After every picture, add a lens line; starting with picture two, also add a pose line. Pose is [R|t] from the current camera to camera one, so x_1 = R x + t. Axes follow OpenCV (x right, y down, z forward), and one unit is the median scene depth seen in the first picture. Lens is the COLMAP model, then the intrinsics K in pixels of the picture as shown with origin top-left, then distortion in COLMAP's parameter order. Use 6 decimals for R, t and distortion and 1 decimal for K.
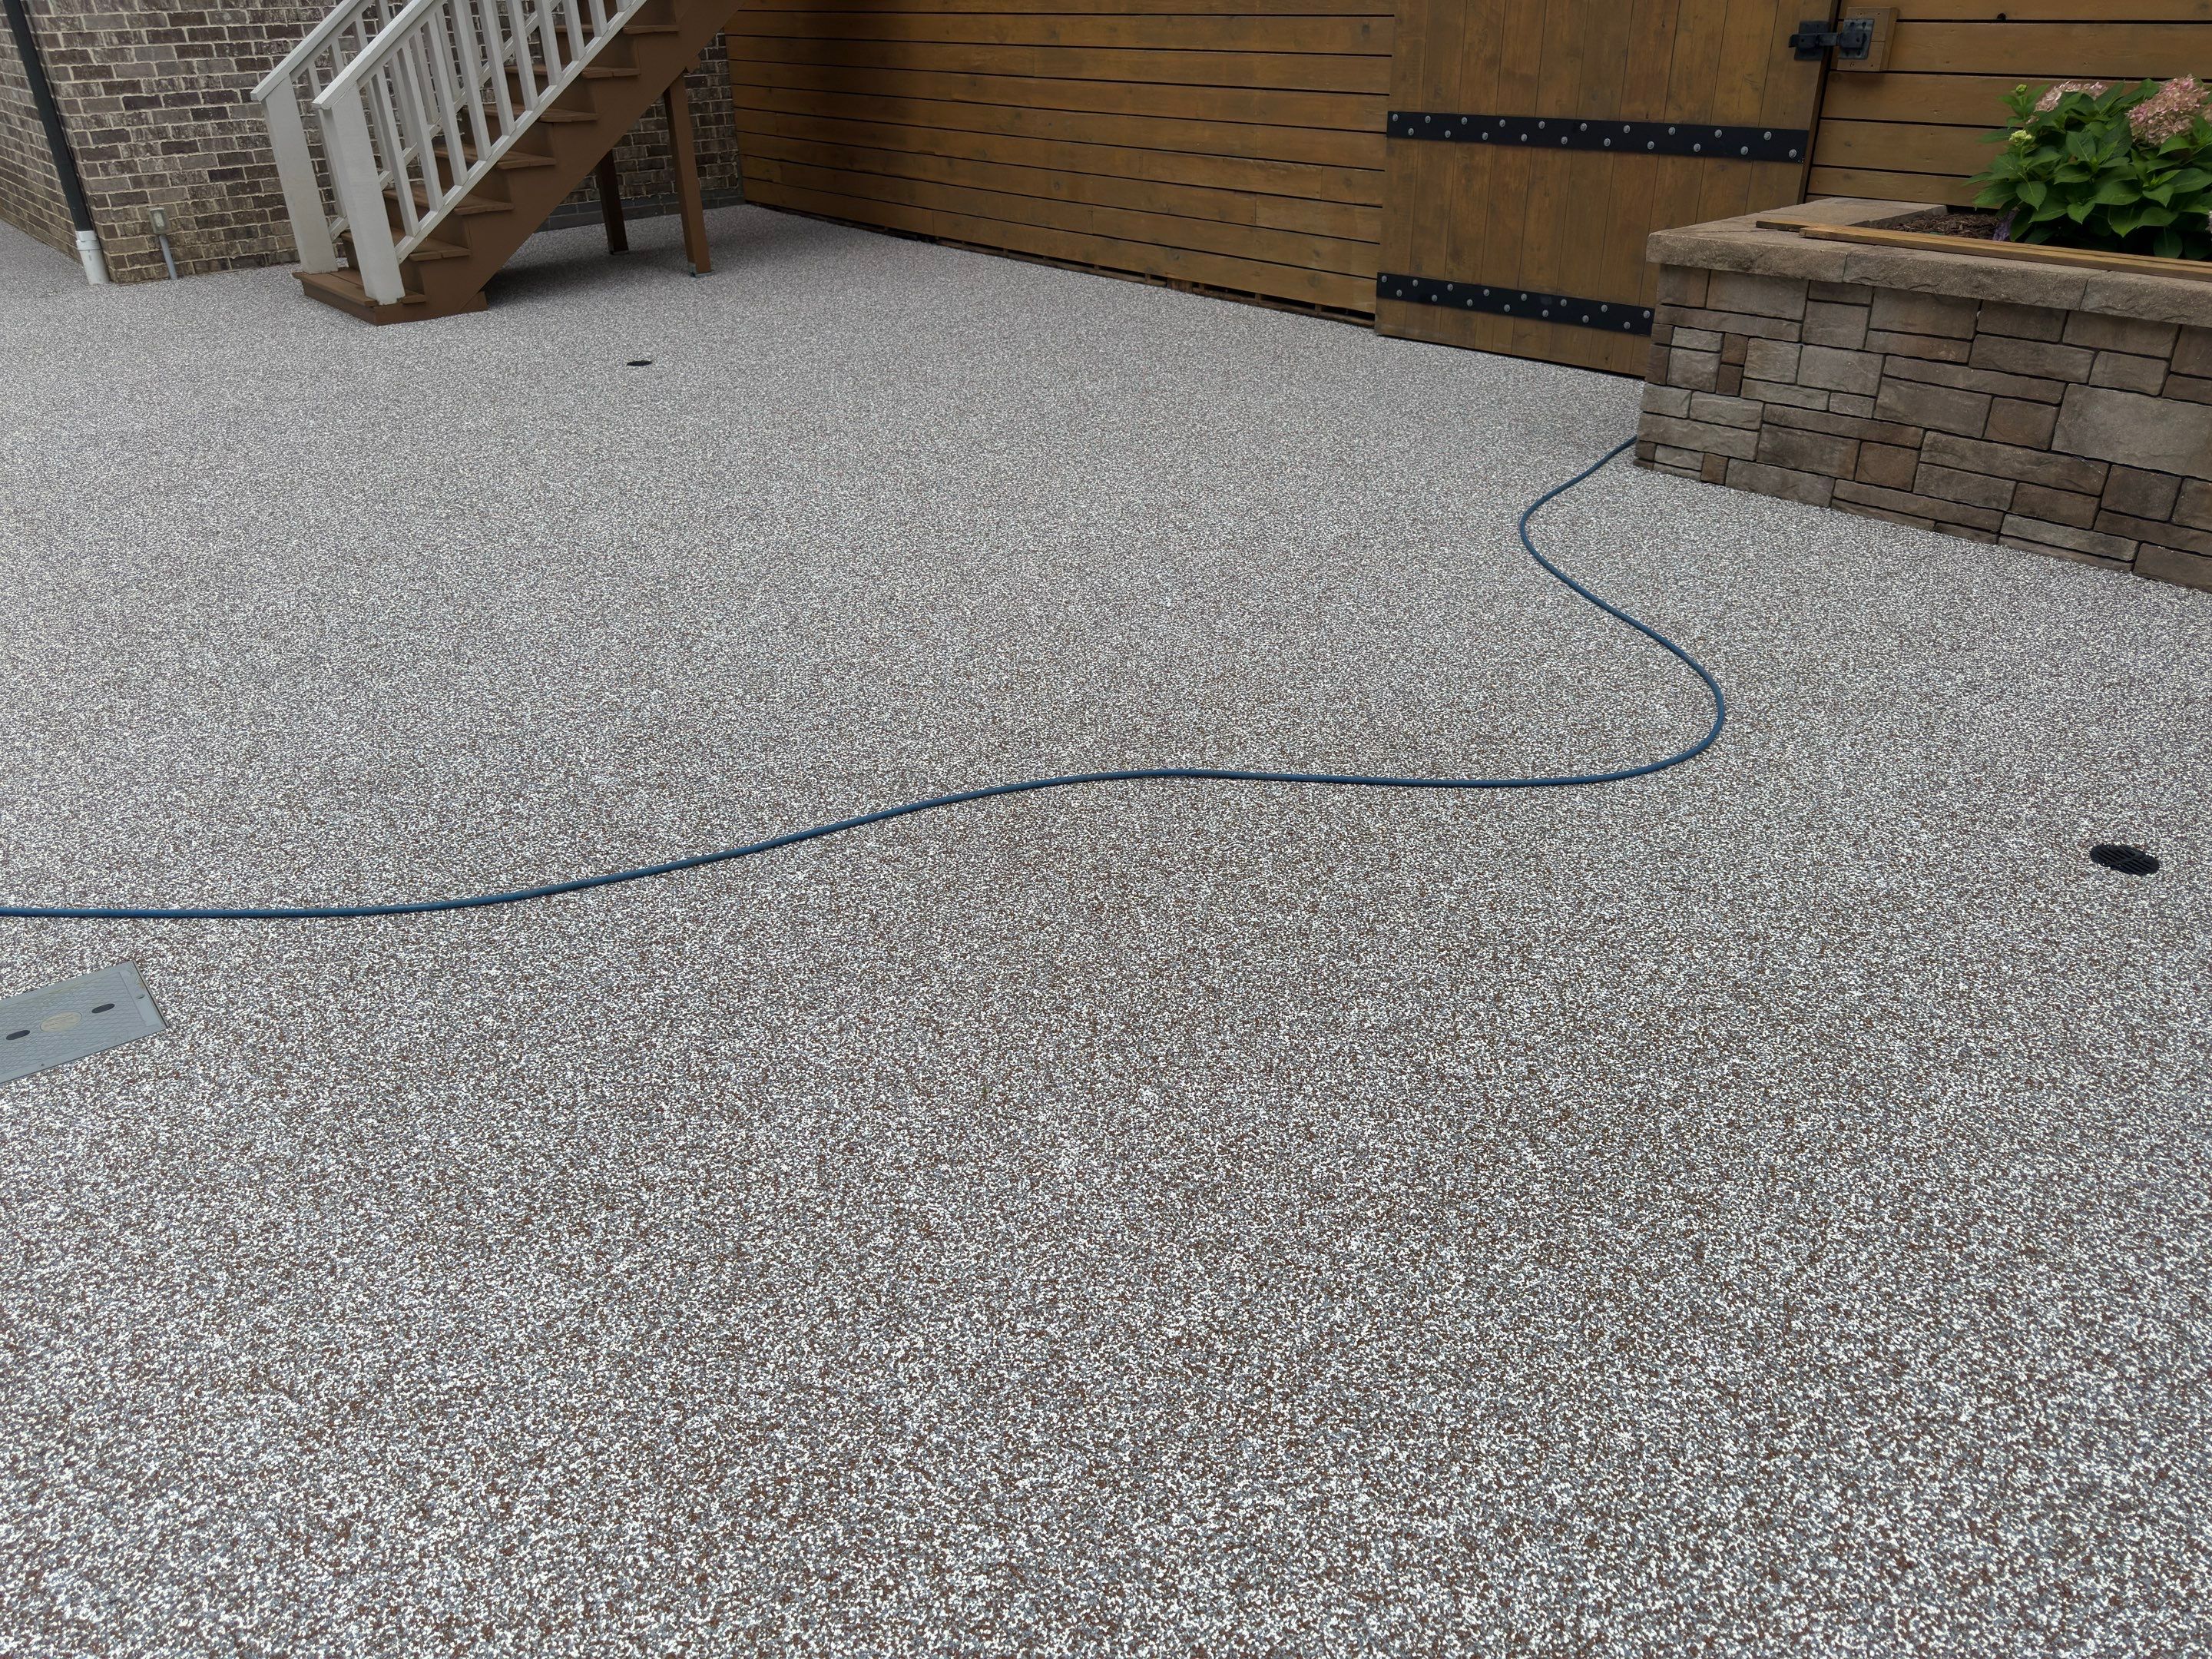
lens RADIAL K [[1594.3, 0, 1088.0], [0, 1594.3, 810.9], [0, 0, 1]] dist [0.030284, -0.031038]
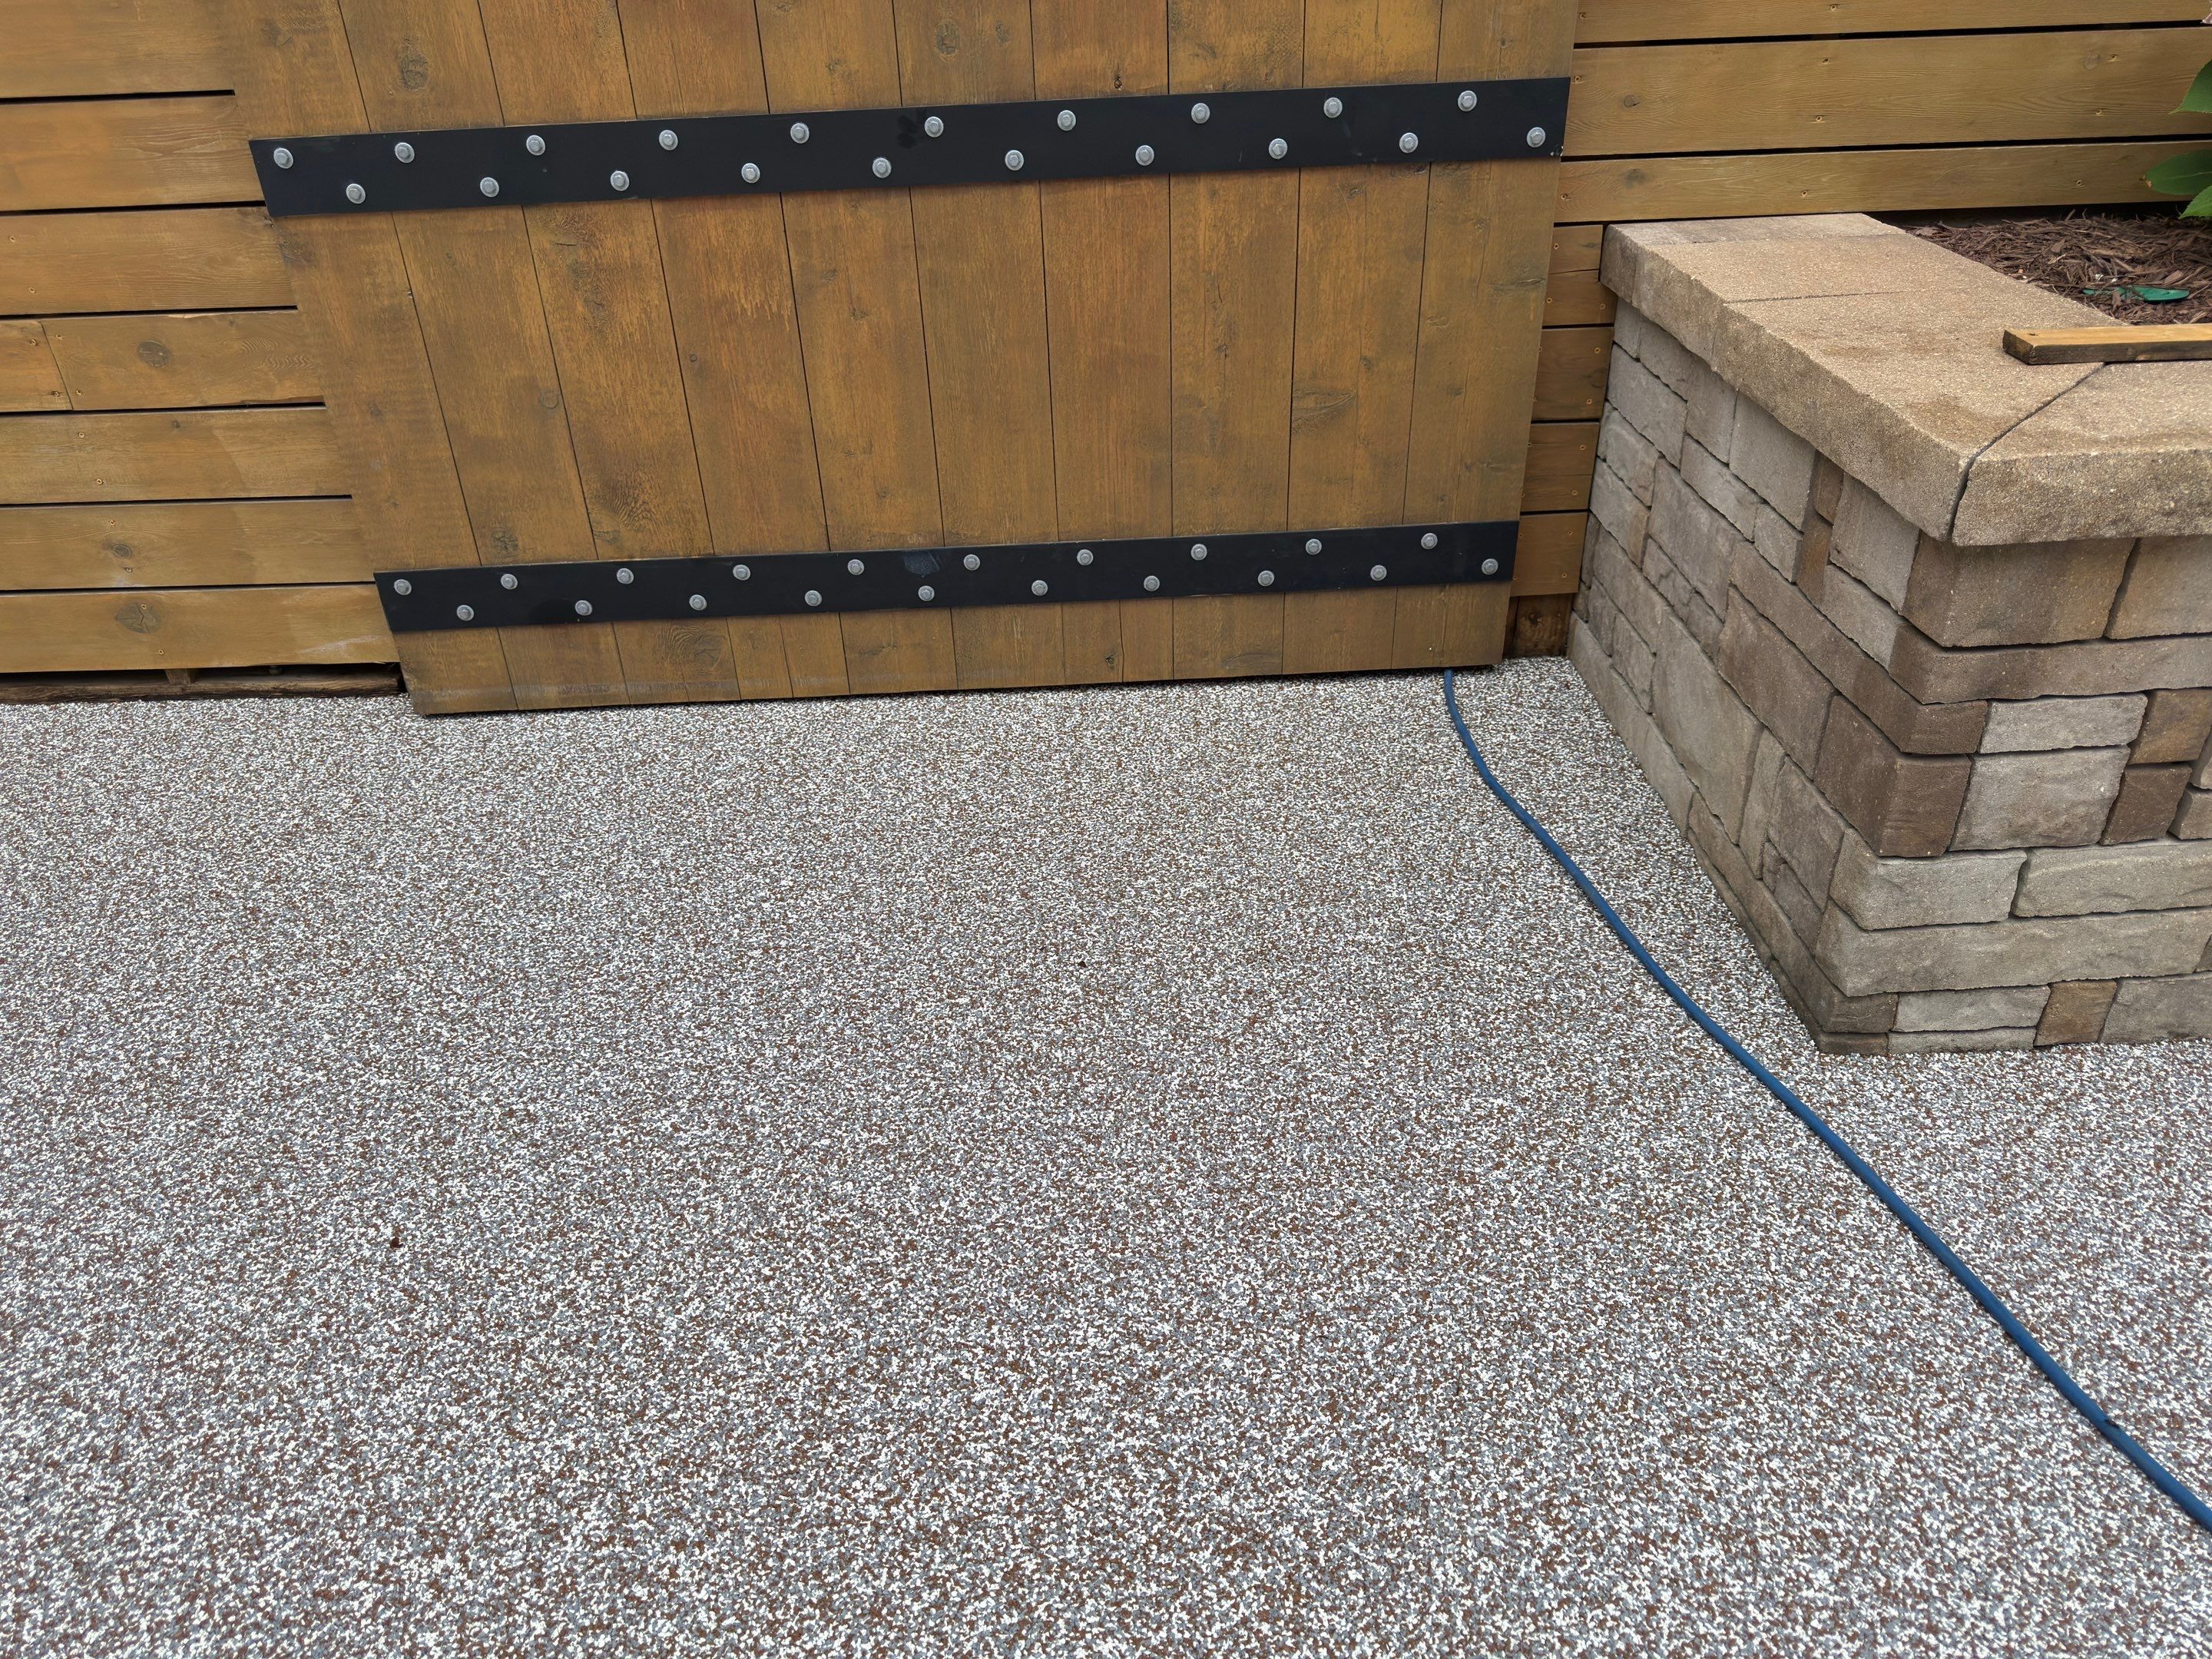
lens RADIAL K [[1547.6, 0, 1089.9], [0, 1547.6, 861.1], [0, 0, 1]] dist [0.021939, -0.008321]
pose [[0.628961, -0.416758, 0.656294, 0.020635], [0.380539, 0.901169, 0.207568, -0.285728], [-0.677937, 0.119193, 0.725392, 0.627984]]
